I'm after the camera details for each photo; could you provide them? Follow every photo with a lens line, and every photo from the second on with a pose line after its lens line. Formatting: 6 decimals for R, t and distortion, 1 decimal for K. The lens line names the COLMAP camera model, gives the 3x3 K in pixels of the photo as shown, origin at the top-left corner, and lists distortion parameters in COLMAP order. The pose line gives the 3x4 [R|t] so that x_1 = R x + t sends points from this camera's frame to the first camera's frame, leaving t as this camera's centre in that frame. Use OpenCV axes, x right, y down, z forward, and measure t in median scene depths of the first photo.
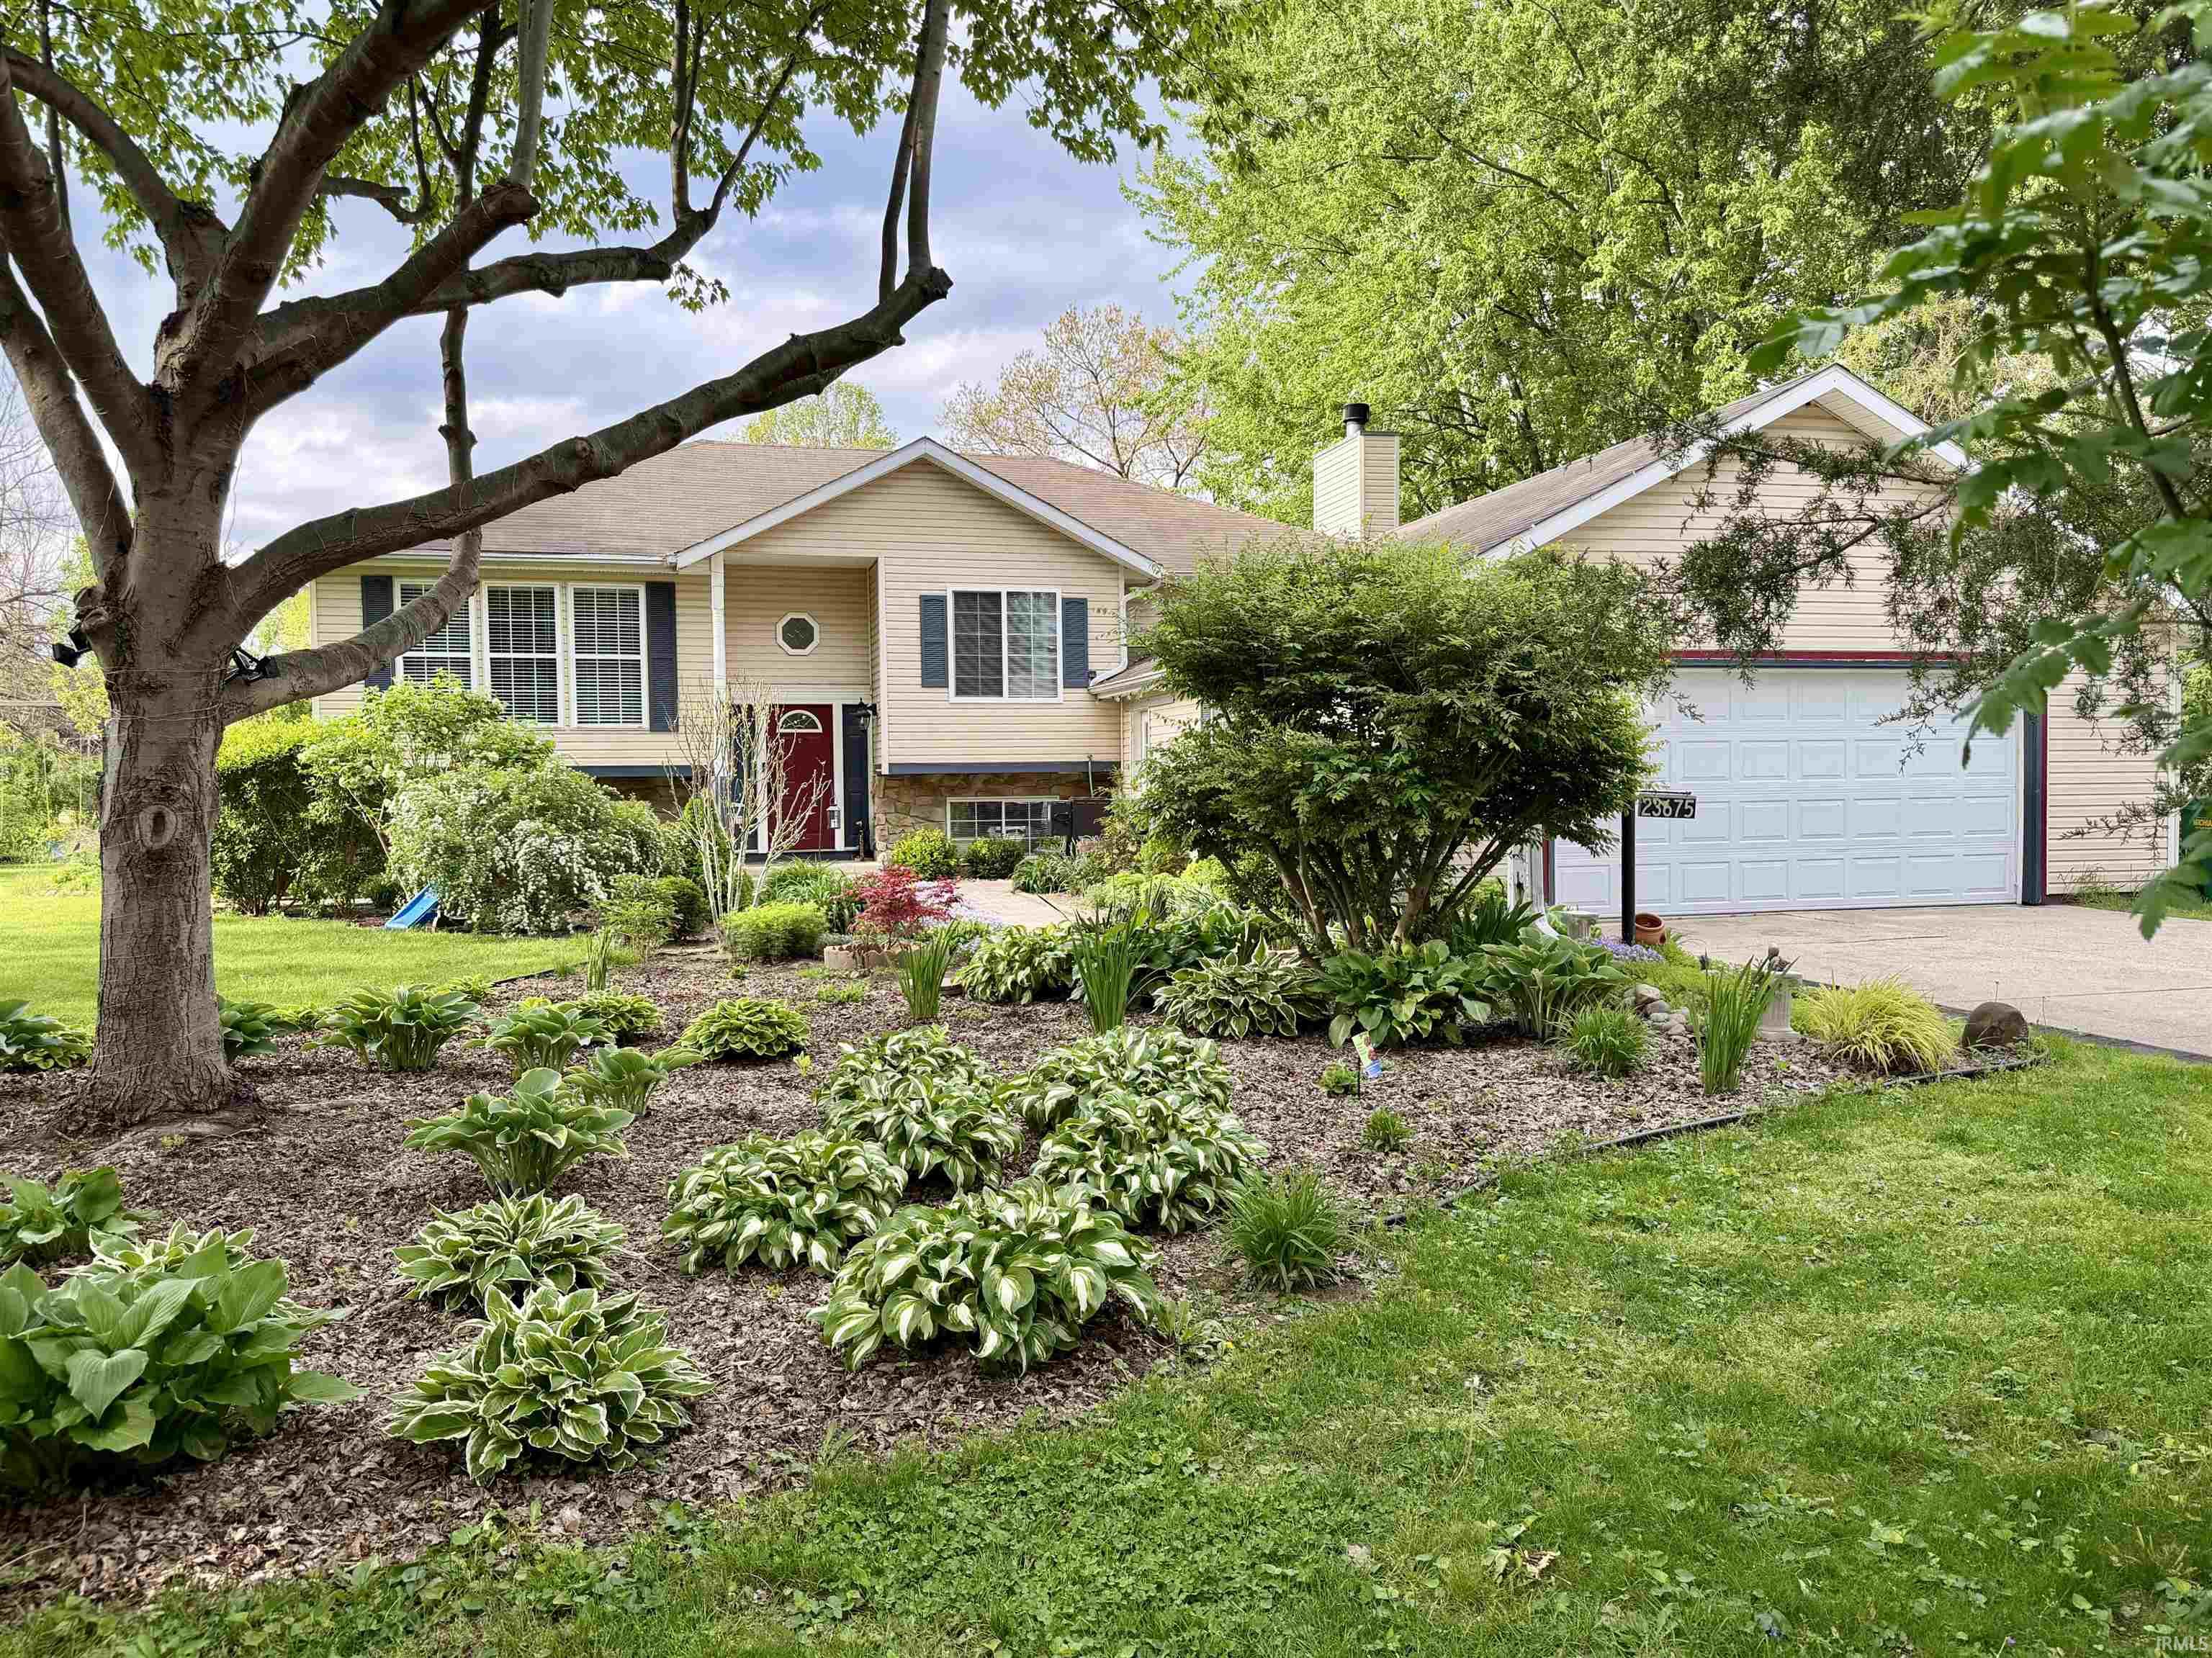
lens RADIAL K [[1544.4, 0, 1106.4], [0, 1544.4, 828.8], [0, 0, 1]] dist [0.041472, -0.052048]
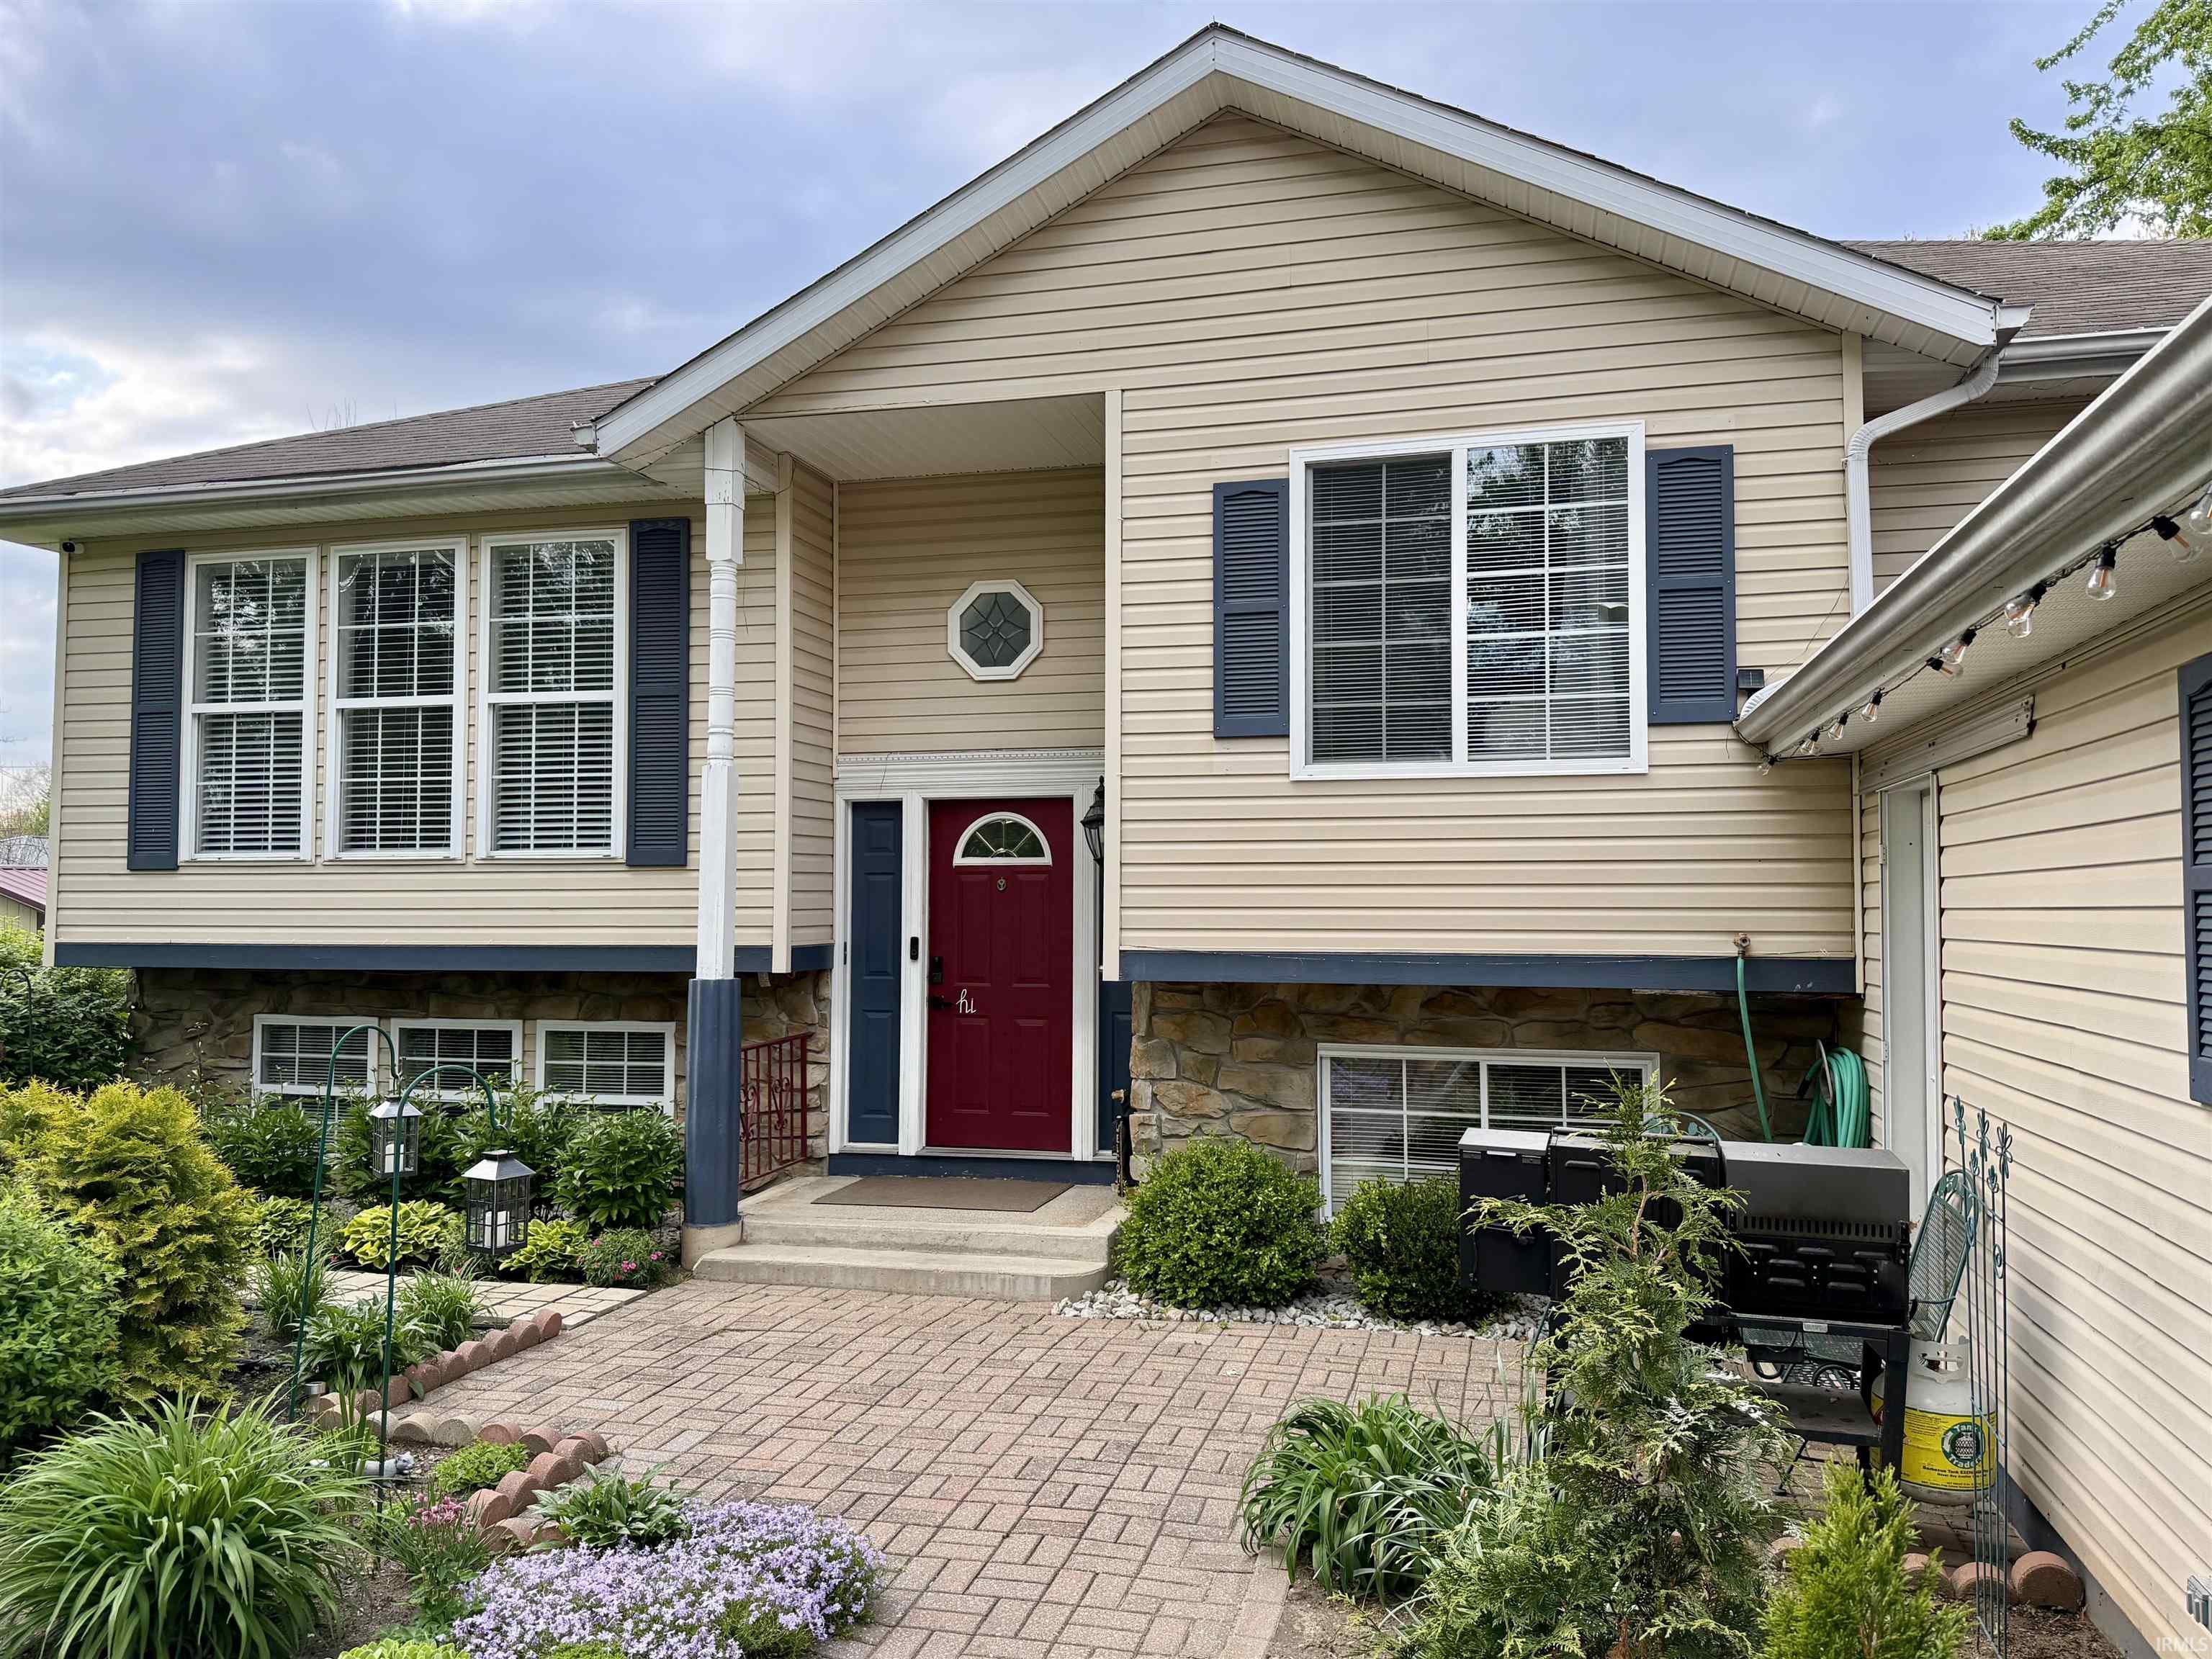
lens RADIAL K [[1544.5, 0, 1105.6], [0, 1544.5, 835.2], [0, 0, 1]] dist [0.041472, -0.052048]
pose [[0.866334, -0.010625, -0.499353, 0.035839], [-0.028649, 0.997071, -0.070920, -0.043453], [0.498643, 0.075746, 0.863491, 0.677968]]
